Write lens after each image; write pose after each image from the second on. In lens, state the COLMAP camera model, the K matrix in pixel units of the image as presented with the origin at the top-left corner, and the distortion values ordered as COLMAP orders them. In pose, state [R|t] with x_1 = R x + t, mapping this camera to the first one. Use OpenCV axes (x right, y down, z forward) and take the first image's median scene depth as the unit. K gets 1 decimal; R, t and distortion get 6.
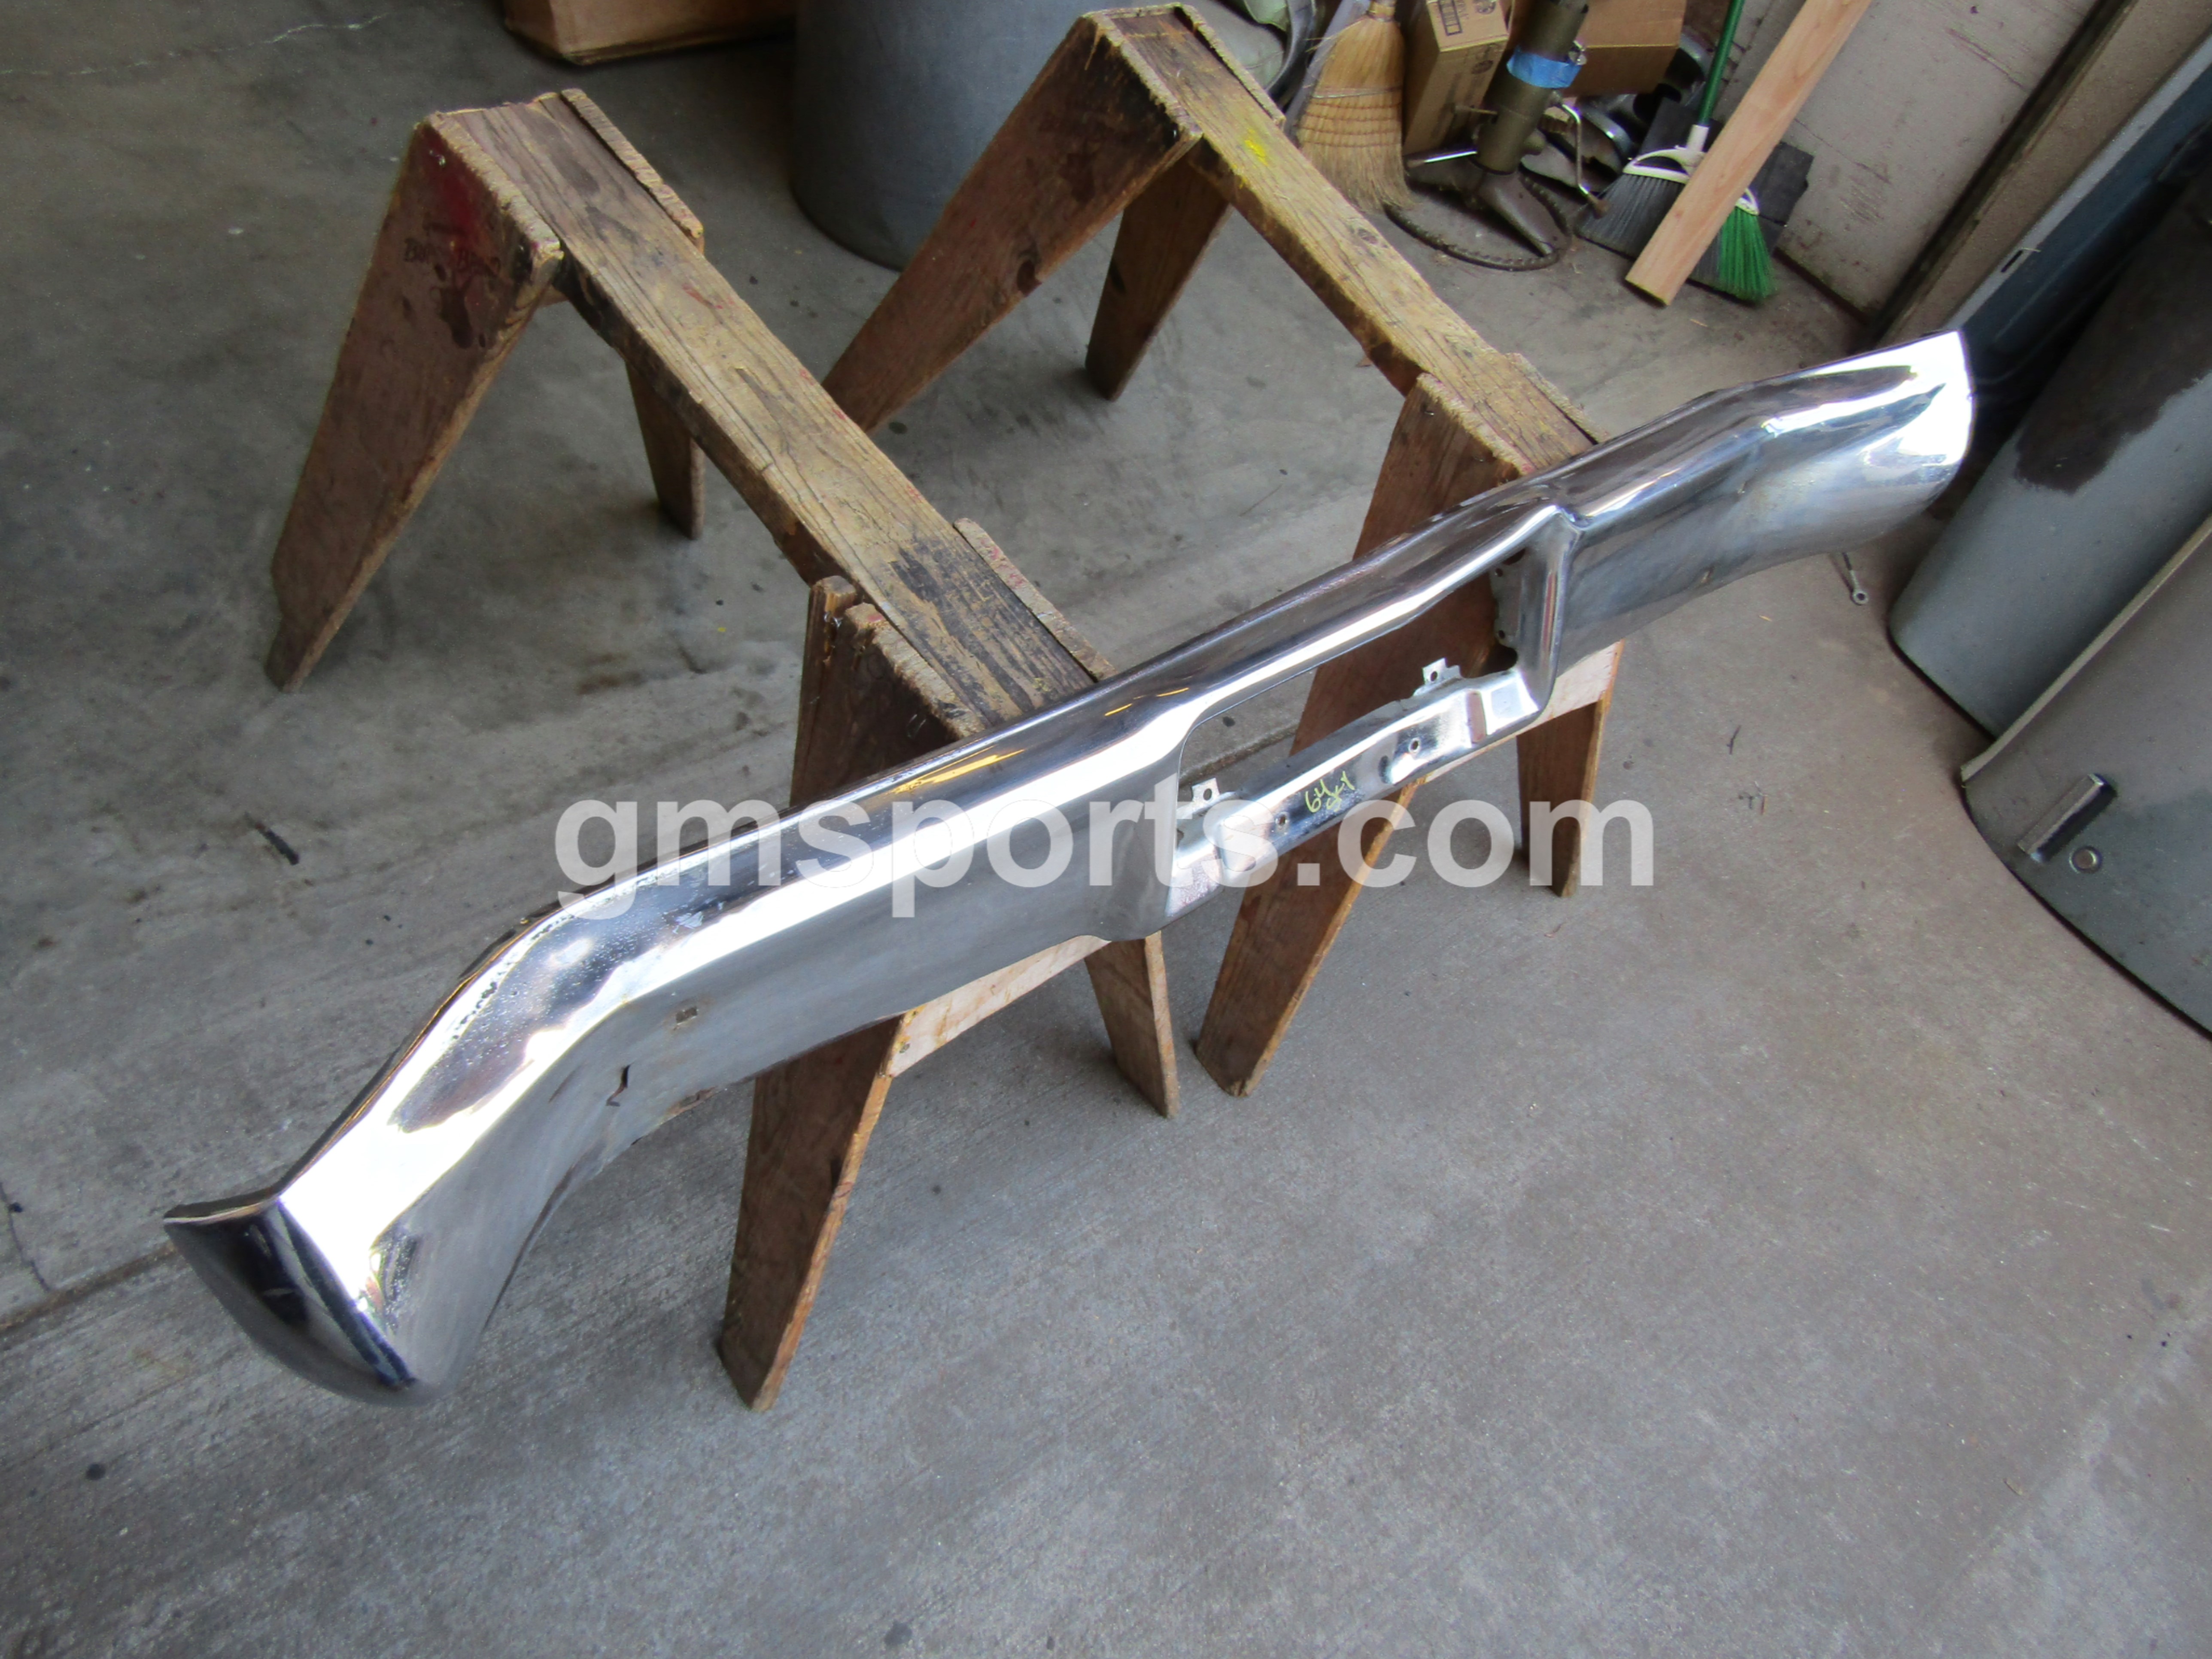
lens RADIAL K [[1567.8, 0, 1102.5], [0, 1567.8, 830.6], [0, 0, 1]] dist [-0.010695, 0.007377]
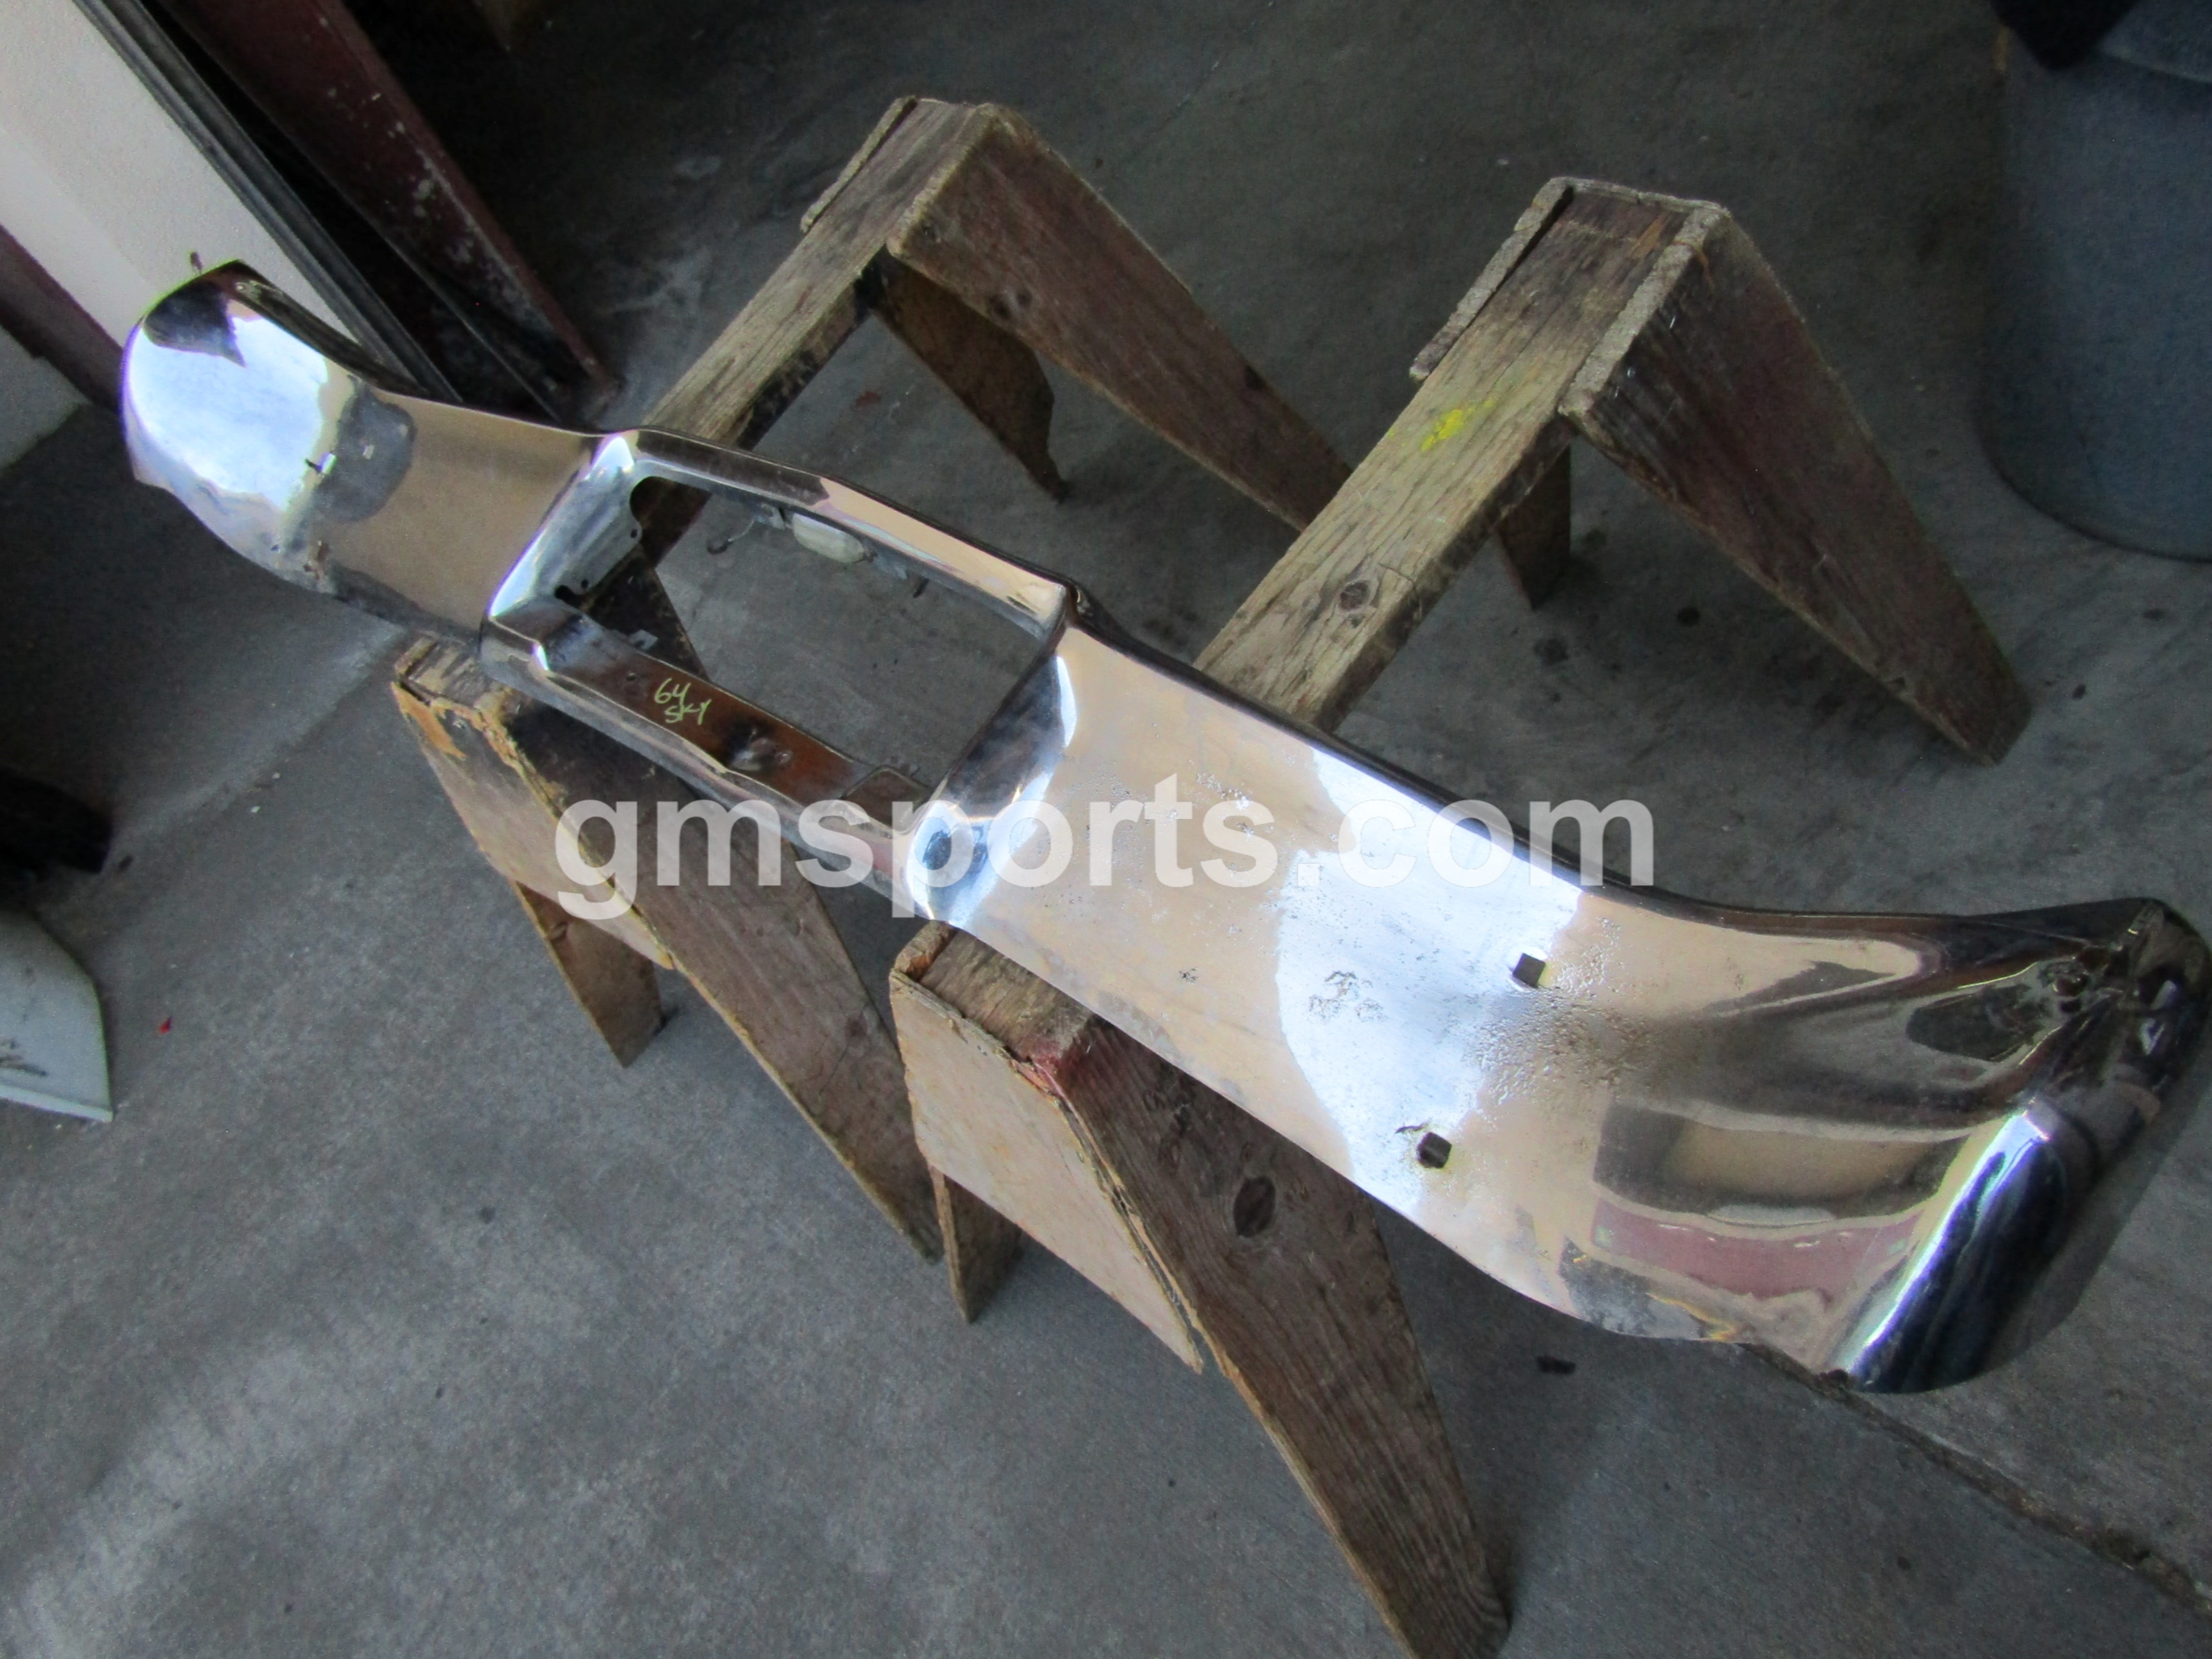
lens RADIAL K [[1567.8, 0, 1103.3], [0, 1567.8, 829.7], [0, 0, 1]] dist [-0.010695, 0.007377]
pose [[0.153921, 0.597200, -0.787185, 0.667842], [-0.520853, 0.726043, 0.448970, -0.503160], [0.839655, 0.340901, 0.422807, 0.607764]]
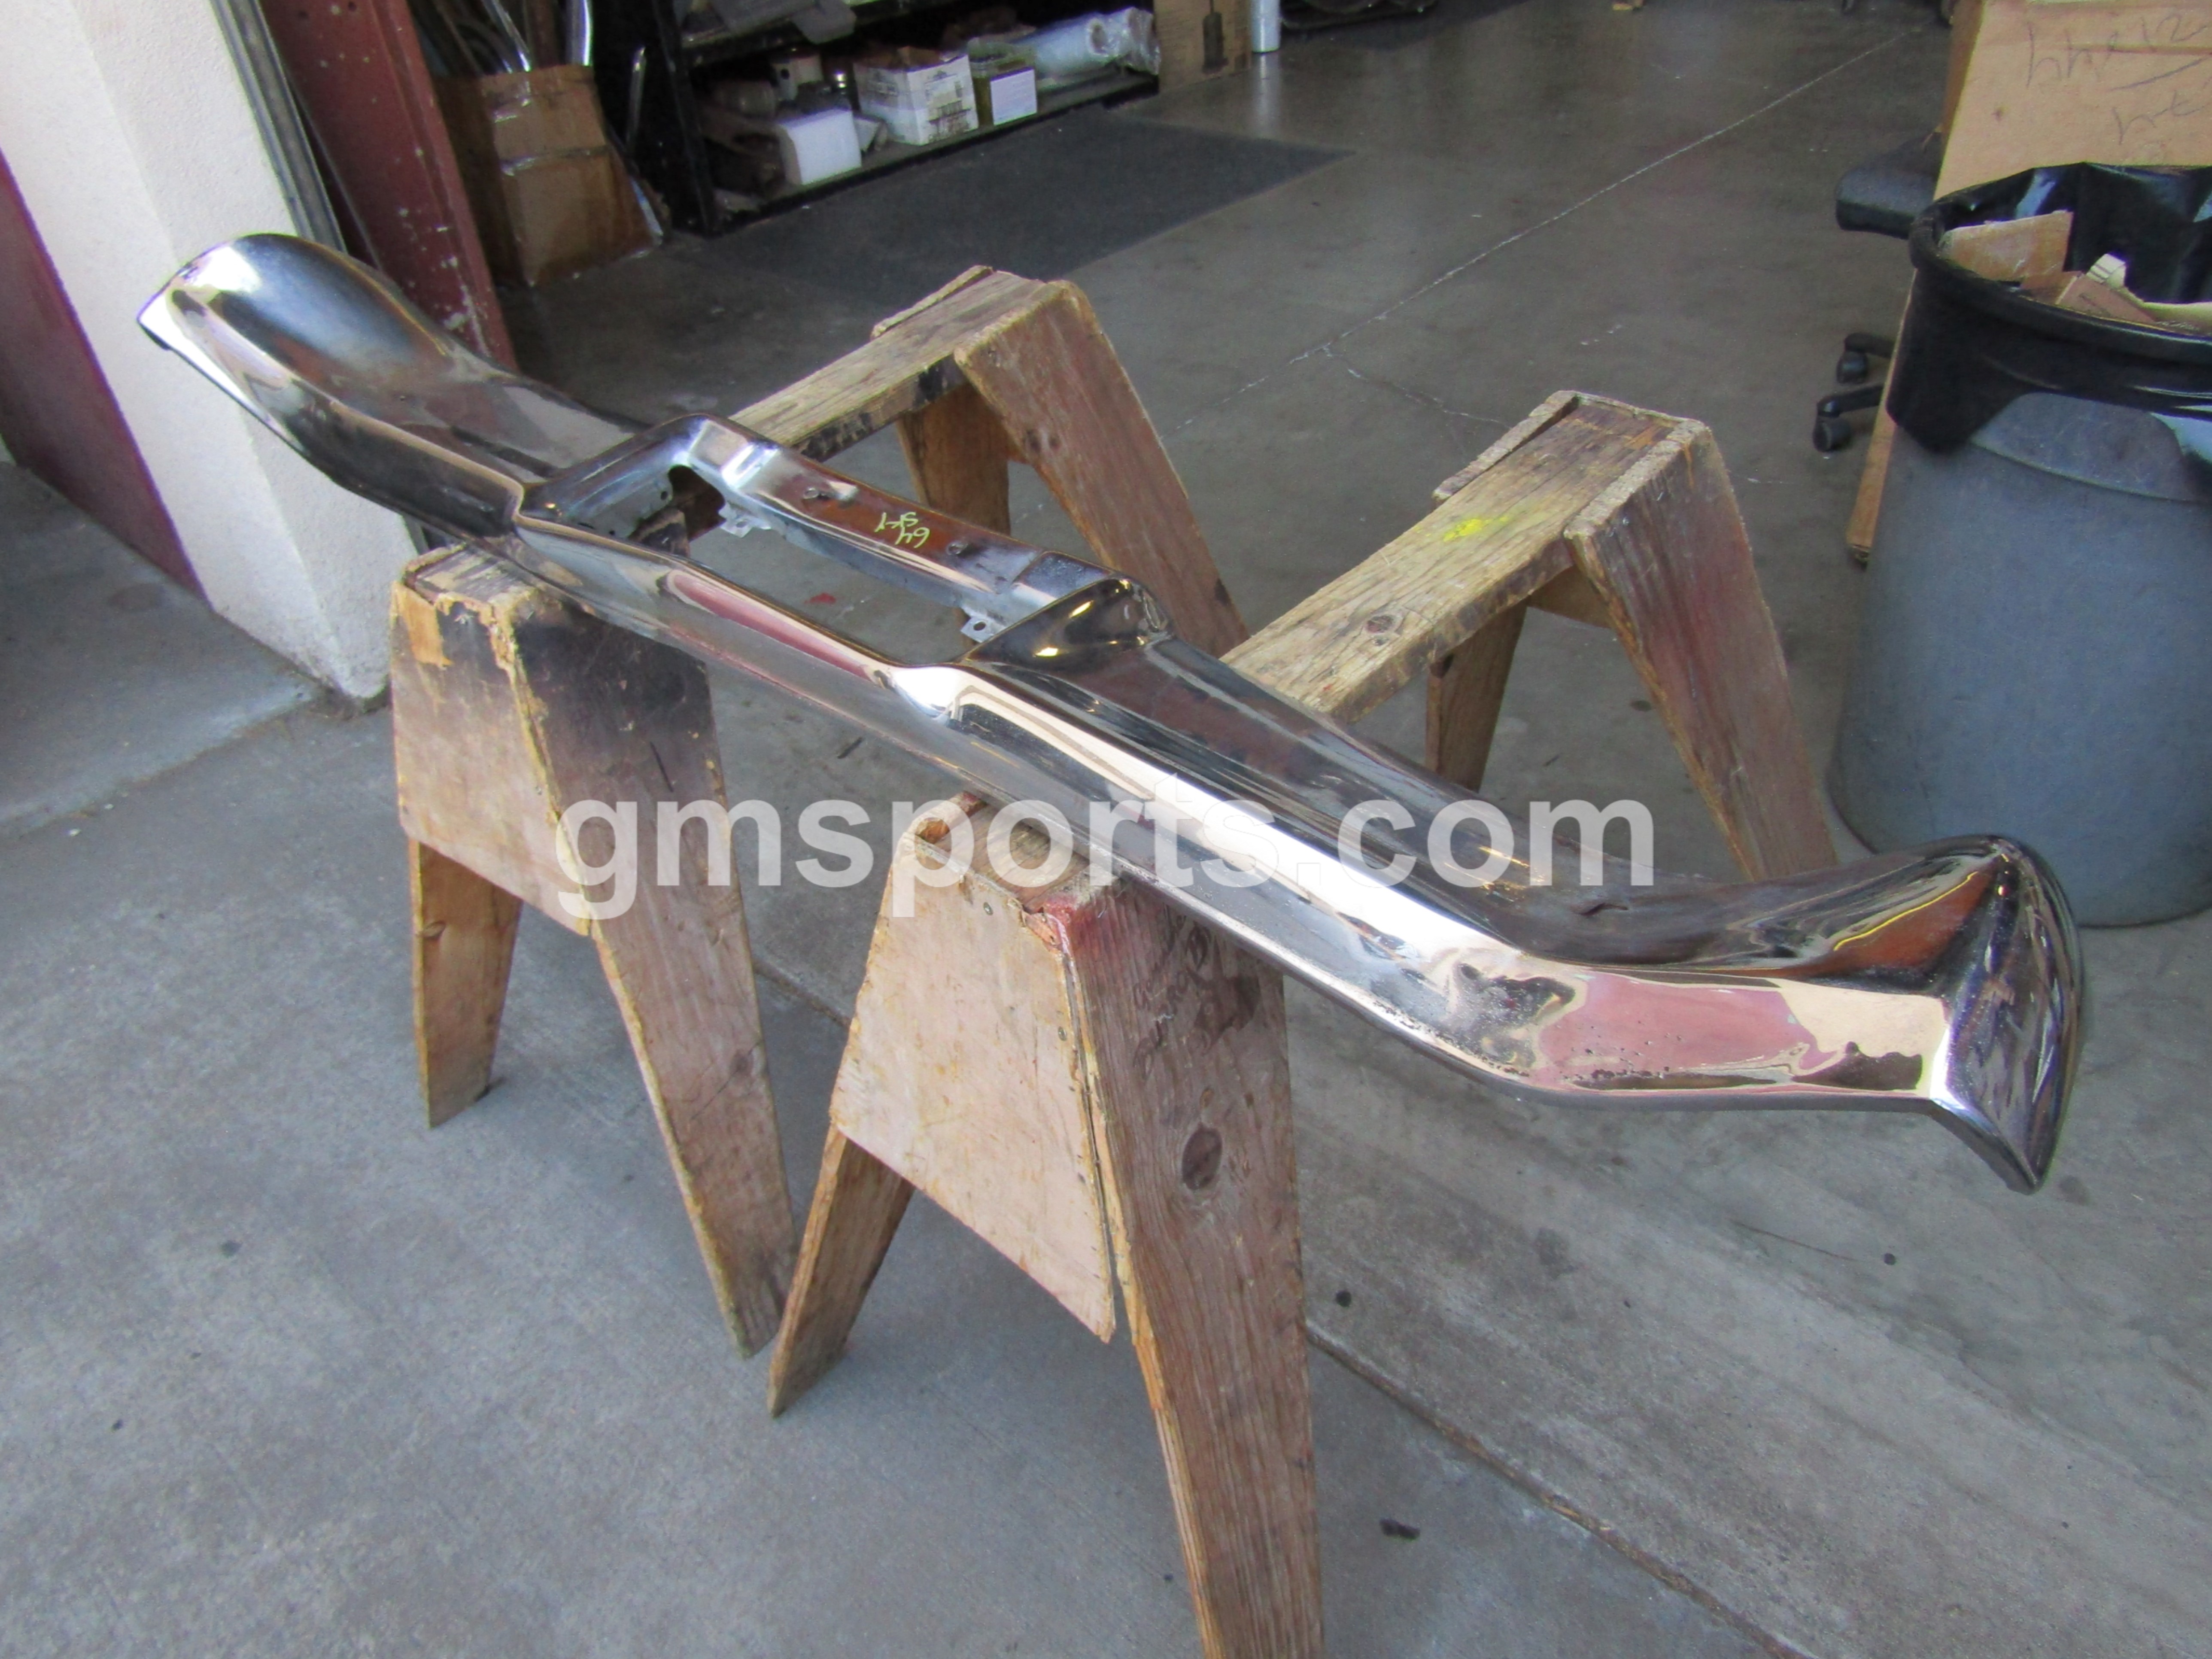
lens RADIAL K [[1567.8, 0, 1098.8], [0, 1567.8, 838.3], [0, 0, 1]] dist [-0.010695, 0.007377]
pose [[0.168463, 0.396579, -0.902411, 0.768341], [-0.713115, 0.681066, 0.166181, -0.310508], [0.680505, 0.615527, 0.397541, 0.624834]]
